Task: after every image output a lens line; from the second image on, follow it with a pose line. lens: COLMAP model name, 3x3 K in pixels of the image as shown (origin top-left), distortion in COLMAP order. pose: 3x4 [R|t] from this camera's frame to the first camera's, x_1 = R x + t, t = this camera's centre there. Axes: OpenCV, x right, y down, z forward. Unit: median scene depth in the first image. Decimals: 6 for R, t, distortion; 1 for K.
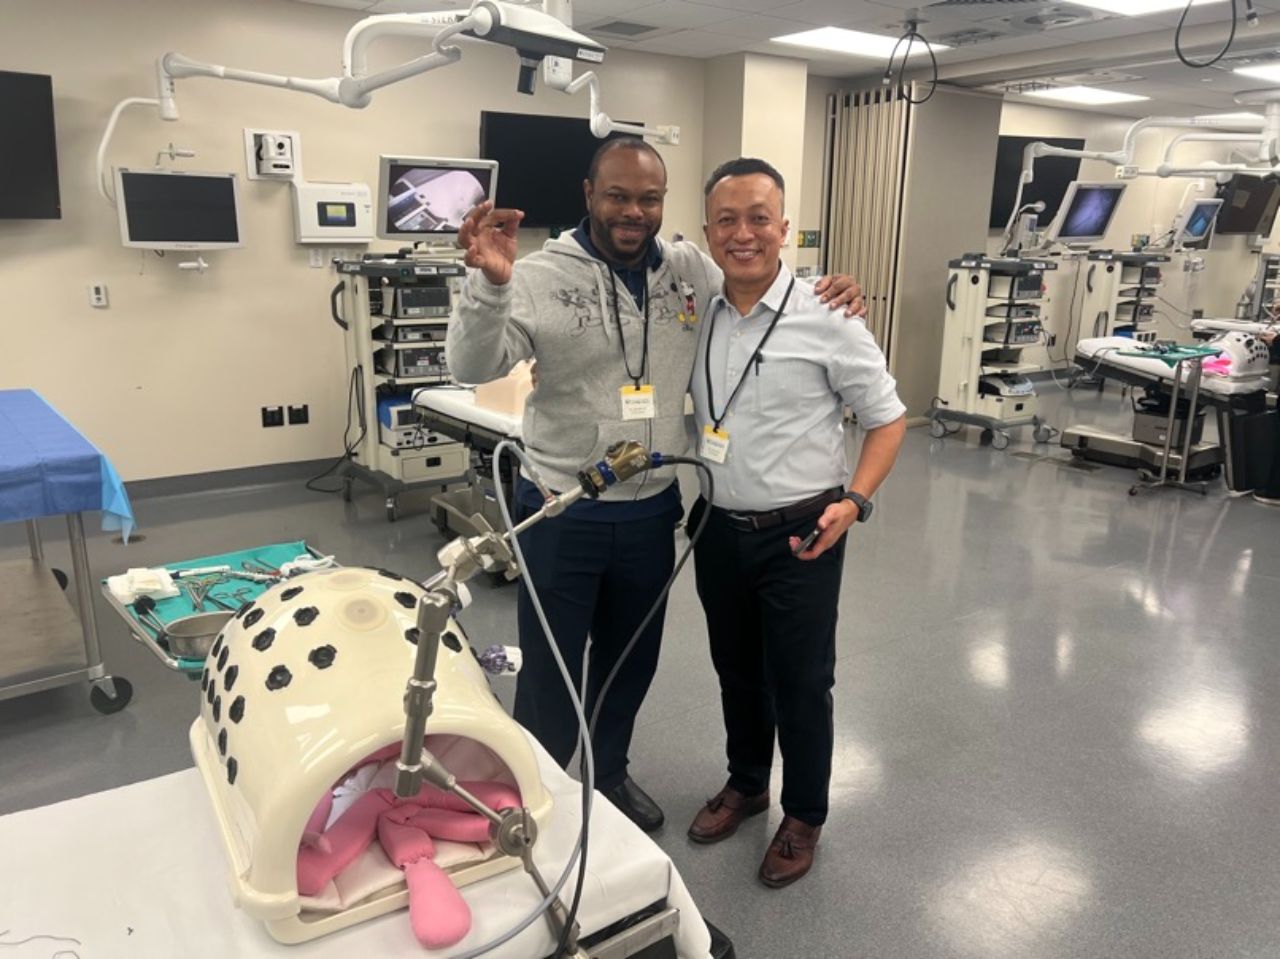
lens RADIAL K [[961.1, 0, 636.9], [0, 961.1, 482.7], [0, 0, 1]] dist [0.078178, -0.097395]
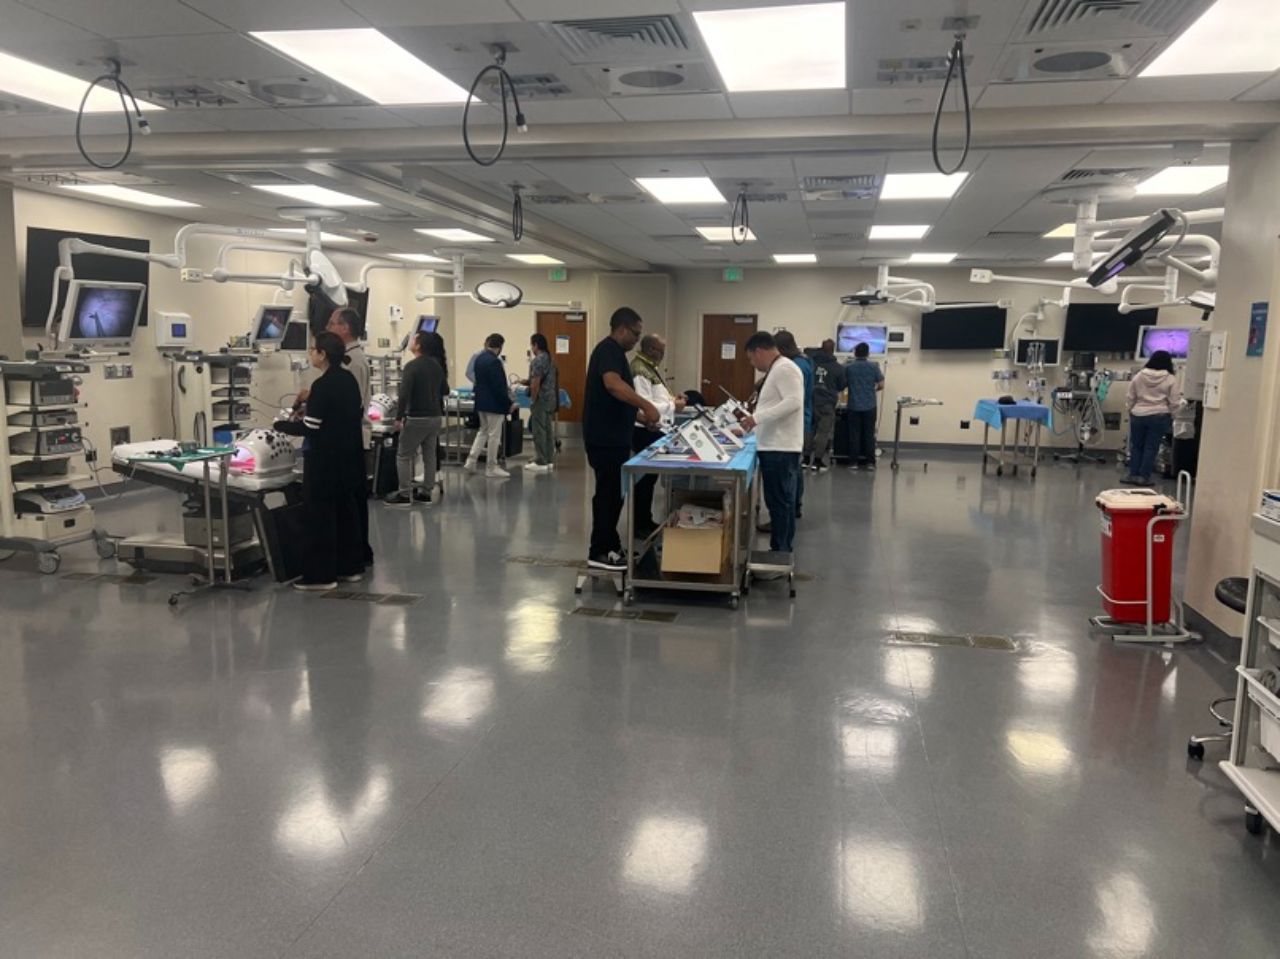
lens RADIAL K [[961.1, 0, 636.9], [0, 961.1, 482.7], [0, 0, 1]] dist [0.078178, -0.097395]
pose [[0.725040, -0.097424, 0.681781, 0.164679], [0.163528, 0.985986, -0.033010, 0.000807], [-0.669011, 0.135424, 0.730811, -0.014543]]
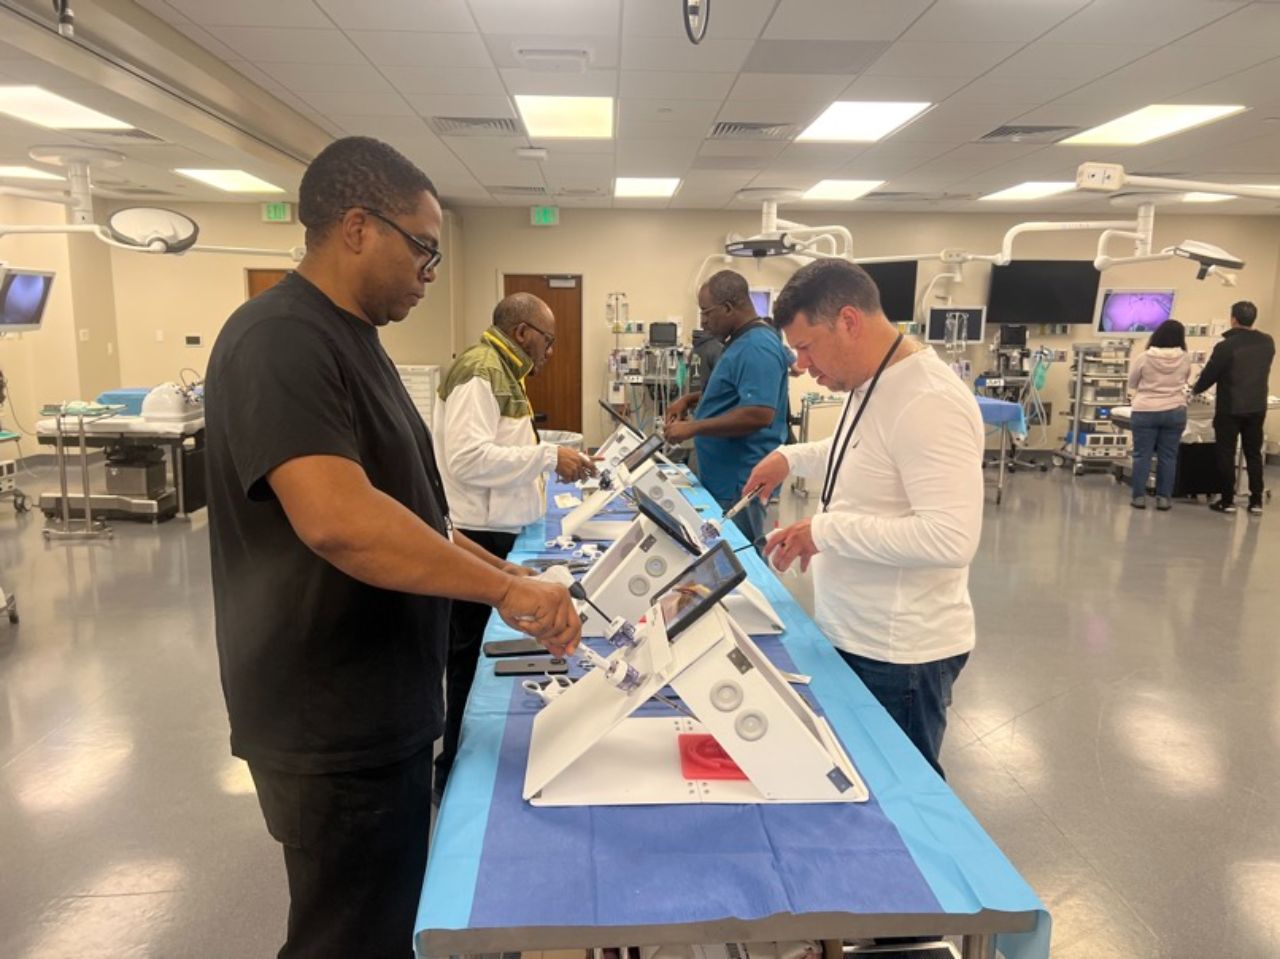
lens RADIAL K [[975.1, 0, 640.0], [0, 975.1, 479.5], [0, 0, 1]] dist [0.043617, -0.039815]
pose [[0.542033, -0.140718, 0.828492, 0.596161], [0.208034, 0.977663, 0.029951, -0.108700], [-0.814201, 0.156120, 0.559199, 0.443469]]
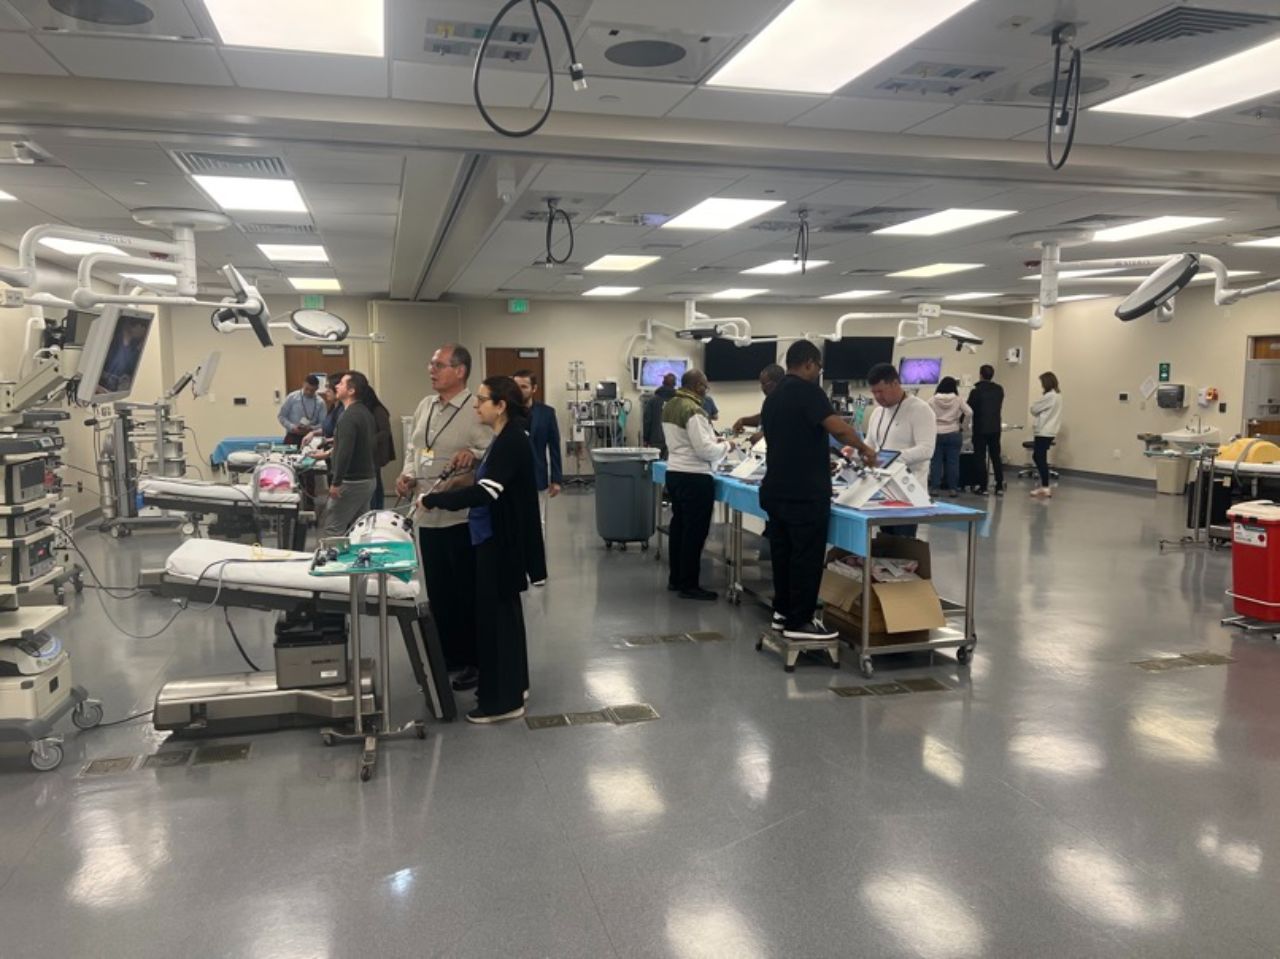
lens RADIAL K [[961.1, 0, 636.9], [0, 961.1, 482.7], [0, 0, 1]] dist [0.078178, -0.097395]
pose [[0.344418, -0.113776, 0.931897, -0.007989], [0.242799, 0.969653, 0.028649, -0.127350], [-0.906876, 0.216397, 0.361591, 0.462867]]
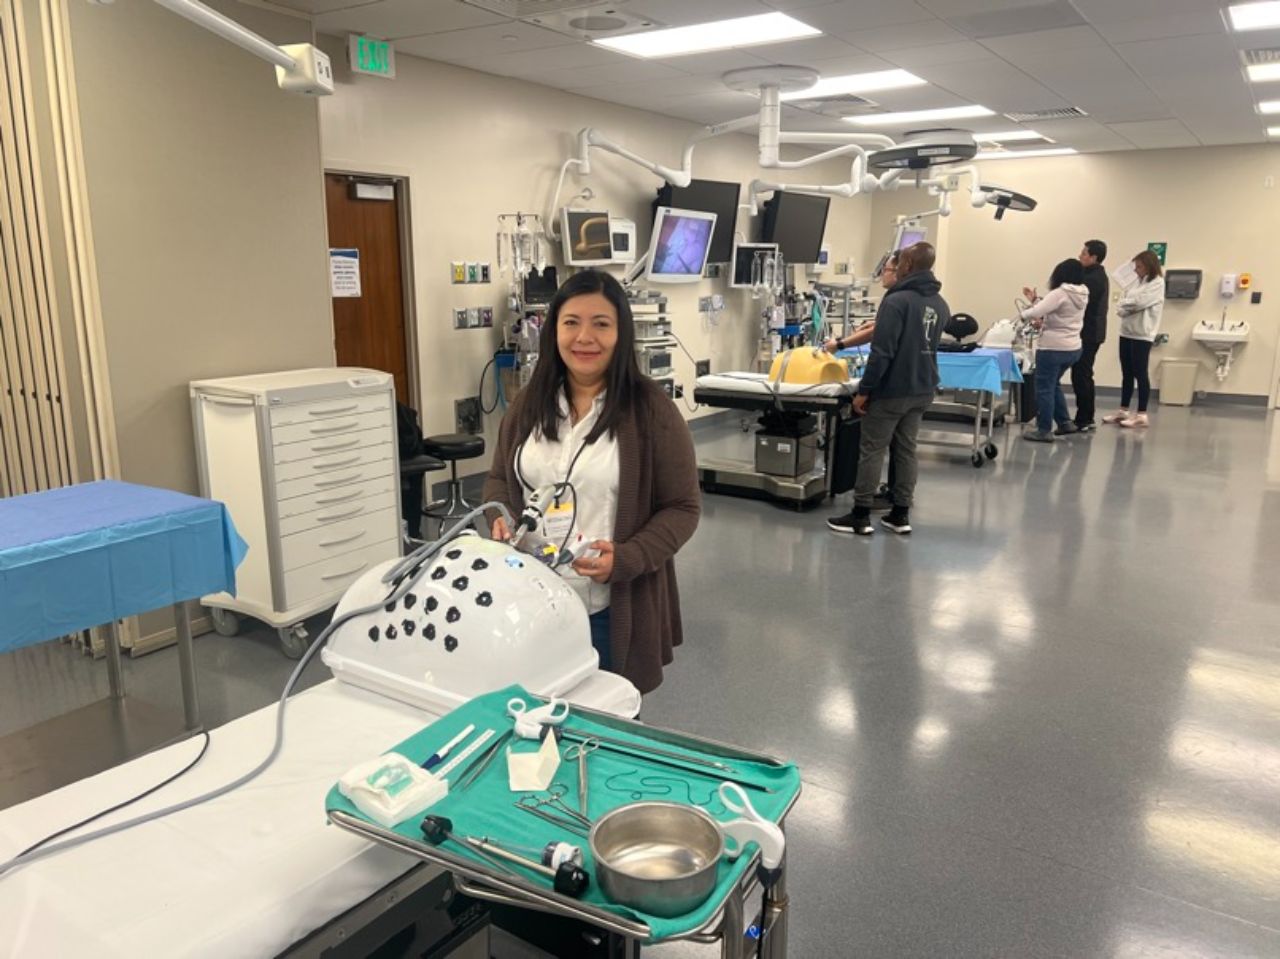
lens RADIAL K [[1027.5, 0, 678.3], [0, 1027.5, 483.1], [0, 0, 1]] dist [0.069615, -0.001037]
pose [[-0.398344, -0.211406, 0.892541, 0.901741], [0.218509, 0.923190, 0.316187, -0.380096], [-0.890829, 0.320979, -0.321553, 1.471646]]
